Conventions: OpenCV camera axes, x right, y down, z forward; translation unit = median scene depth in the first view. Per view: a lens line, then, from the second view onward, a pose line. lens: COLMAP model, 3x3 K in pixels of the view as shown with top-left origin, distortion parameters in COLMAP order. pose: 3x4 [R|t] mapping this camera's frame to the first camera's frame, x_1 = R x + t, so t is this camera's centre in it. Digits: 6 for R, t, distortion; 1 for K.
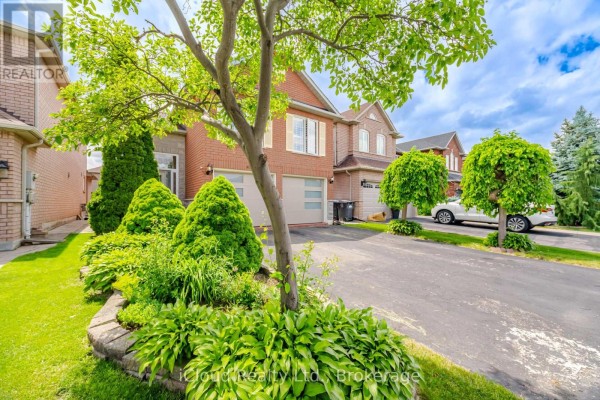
lens RADIAL K [[242.5, 0, 303.4], [0, 242.5, 203.0], [0, 0, 1]] dist [-0.006983, -0.000456]
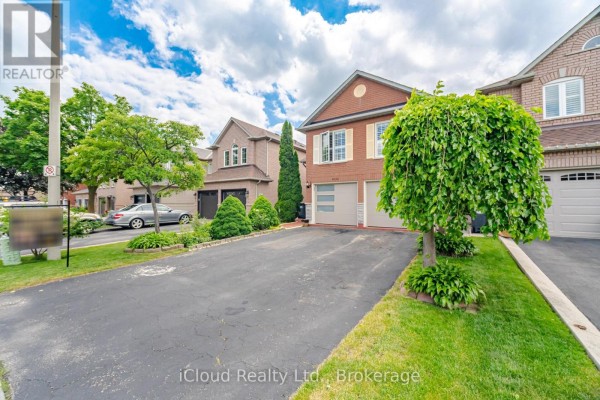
lens RADIAL K [[242.5, 0, 299.5], [0, 242.5, 199.1], [0, 0, 1]] dist [-0.006983, -0.000456]
pose [[0.340046, -0.016131, -0.940270, 0.774081], [0.003106, 0.999867, -0.016030, -0.015676], [0.940404, 0.002530, 0.340051, 0.305383]]
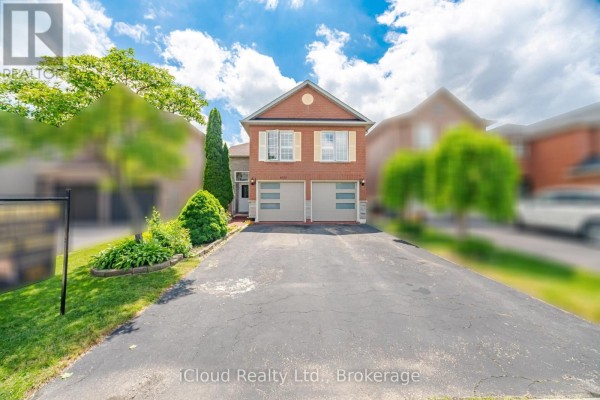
lens RADIAL K [[242.5, 0, 298.7], [0, 242.5, 199.6], [0, 0, 1]] dist [-0.006983, -0.000456]
pose [[0.831266, -0.008912, -0.555803, 0.500663], [0.003823, 0.999939, -0.010317, -0.008224], [0.555862, 0.006451, 0.831250, -0.060227]]
